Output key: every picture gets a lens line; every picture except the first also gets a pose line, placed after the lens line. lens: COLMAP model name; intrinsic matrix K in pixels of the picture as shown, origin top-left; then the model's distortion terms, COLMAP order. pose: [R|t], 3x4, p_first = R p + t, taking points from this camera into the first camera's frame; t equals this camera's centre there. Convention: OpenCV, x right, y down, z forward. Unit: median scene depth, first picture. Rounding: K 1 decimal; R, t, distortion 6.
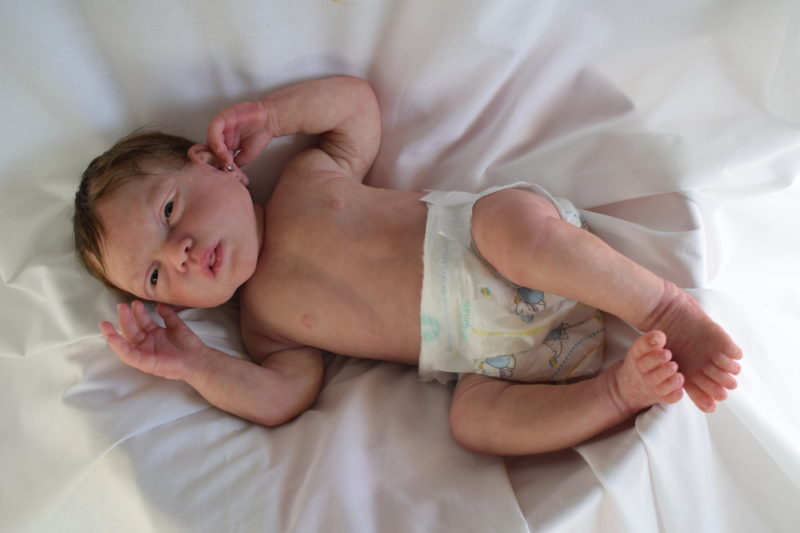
lens RADIAL K [[1032.7, 0, 400.0], [0, 1032.7, 266.5], [0, 0, 1]] dist [0.012917, -0.006994]
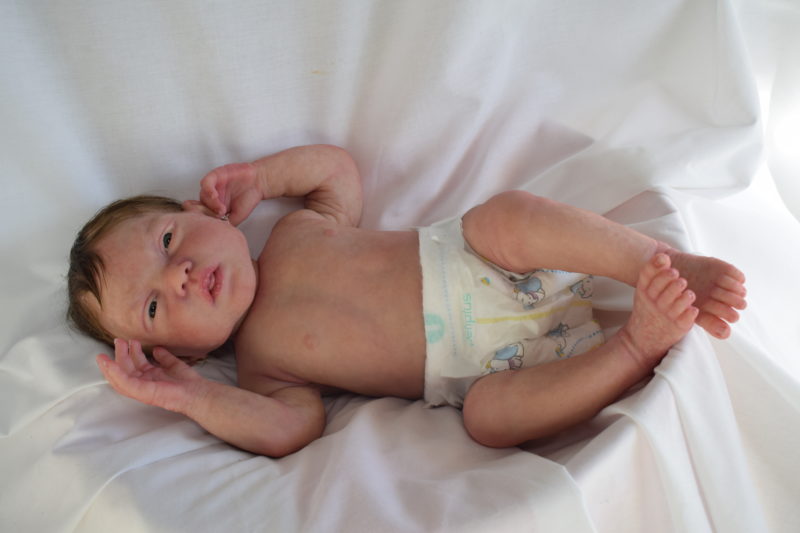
lens RADIAL K [[1012.7, 0, 400.0], [0, 1012.7, 266.5], [0, 0, 1]] dist [-0.003295, -0.002278]
pose [[0.993876, -0.069605, 0.085826, -0.082522], [0.096294, 0.926531, -0.363687, 0.352553], [-0.054206, 0.369724, 0.927559, 0.068971]]
